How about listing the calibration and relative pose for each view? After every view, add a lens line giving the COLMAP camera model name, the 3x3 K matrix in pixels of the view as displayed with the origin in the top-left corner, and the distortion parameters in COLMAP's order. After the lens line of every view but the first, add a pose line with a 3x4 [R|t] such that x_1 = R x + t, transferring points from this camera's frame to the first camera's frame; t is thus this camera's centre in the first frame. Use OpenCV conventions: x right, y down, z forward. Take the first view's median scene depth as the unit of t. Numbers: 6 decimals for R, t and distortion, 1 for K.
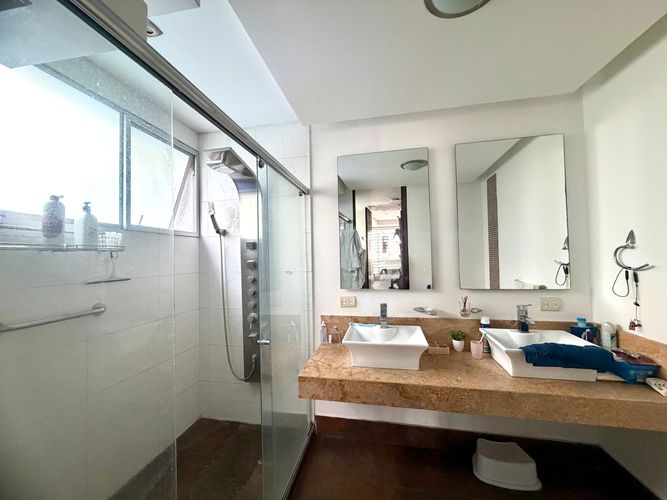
lens RADIAL K [[265.4, 0, 331.1], [0, 265.4, 251.7], [0, 0, 1]] dist [-0.001599, 0.000406]
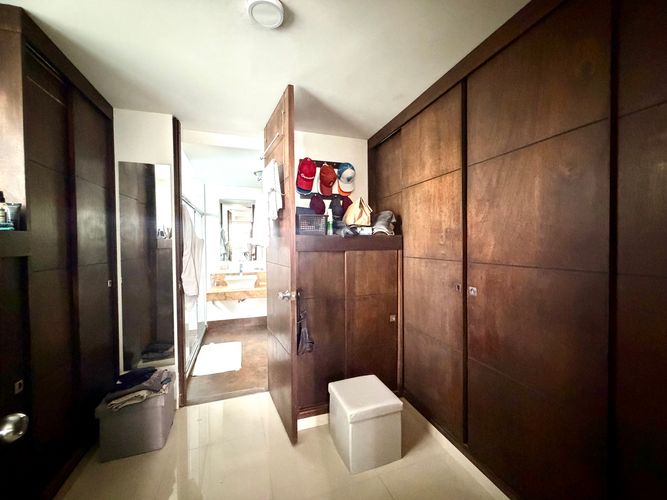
lens RADIAL K [[265.4, 0, 329.2], [0, 265.4, 250.8], [0, 0, 1]] dist [-0.001599, 0.000406]
pose [[0.868238, -0.000934, 0.496147, -0.263751], [-0.016348, 0.999401, 0.030491, -0.022015], [-0.495879, -0.034585, 0.867703, -1.290681]]
